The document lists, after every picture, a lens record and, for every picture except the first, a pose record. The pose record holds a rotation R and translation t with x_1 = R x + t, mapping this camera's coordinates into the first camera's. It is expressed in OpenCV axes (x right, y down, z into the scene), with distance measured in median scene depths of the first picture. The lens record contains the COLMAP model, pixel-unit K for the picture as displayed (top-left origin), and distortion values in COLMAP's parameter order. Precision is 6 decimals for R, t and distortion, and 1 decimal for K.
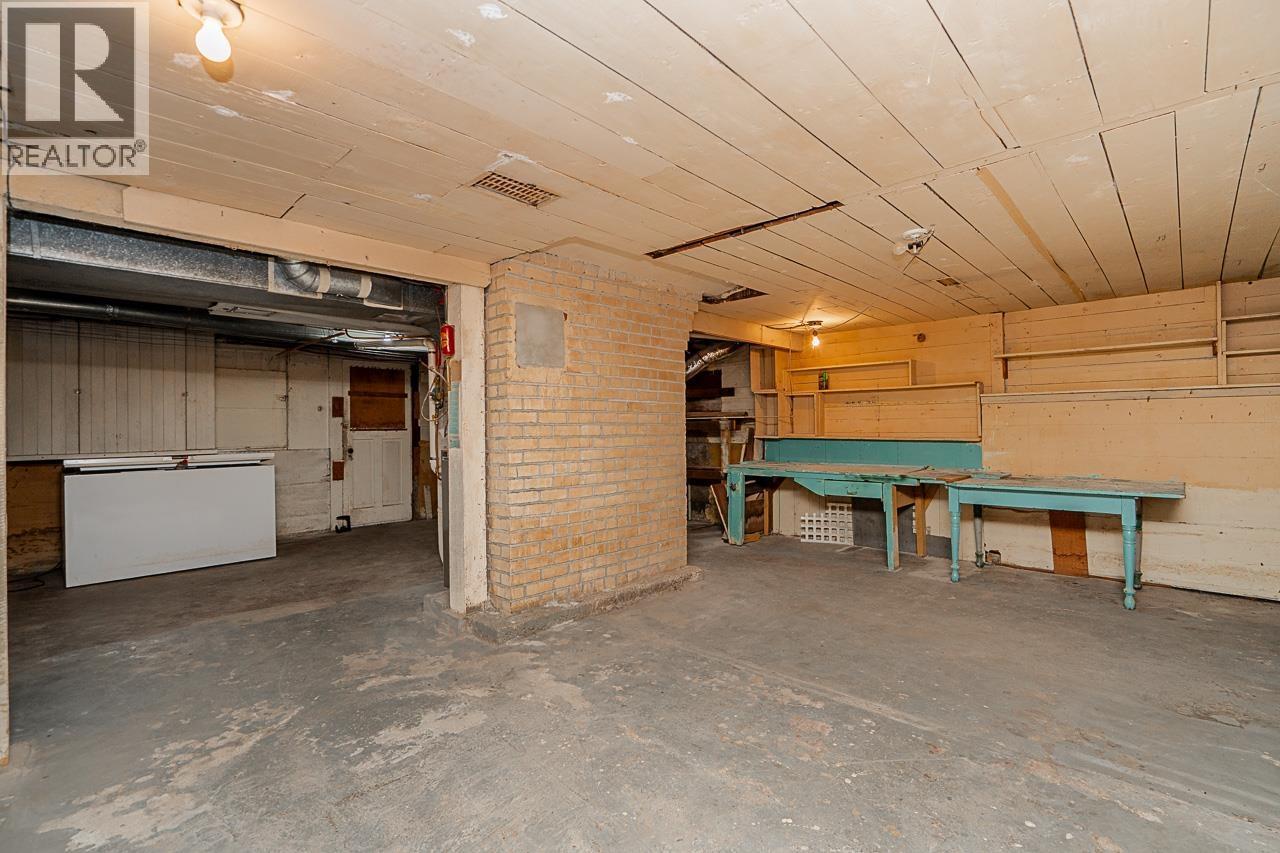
lens RADIAL K [[580.0, 0, 638.0], [0, 580.0, 425.9], [0, 0, 1]] dist [-0.002132, 0.001158]
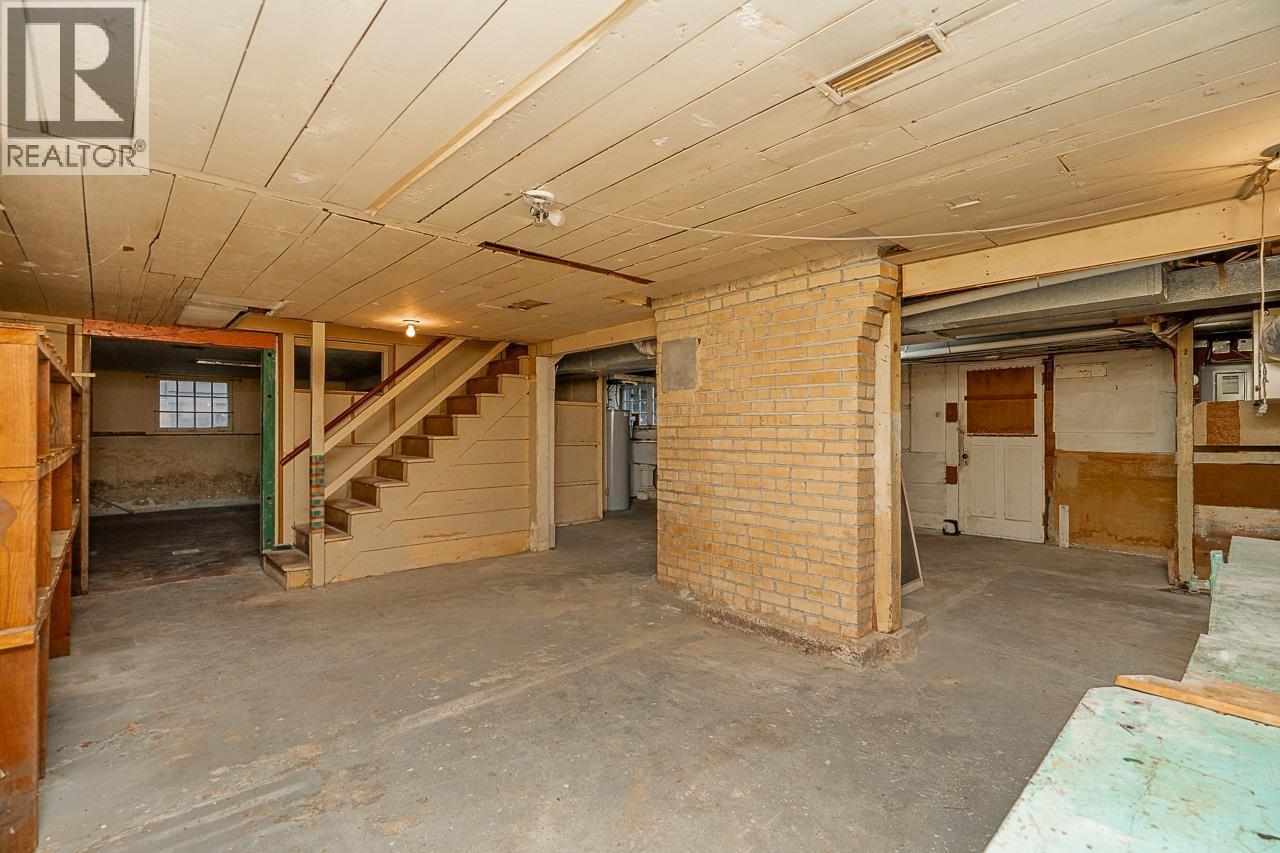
lens RADIAL K [[580.0, 0, 638.0], [0, 580.0, 427.5], [0, 0, 1]] dist [-0.002132, 0.001158]
pose [[-0.069055, 0.006450, -0.997592, 1.051062], [0.008153, 0.999949, 0.005901, -0.032900], [0.997580, -0.007726, -0.069104, 1.016057]]
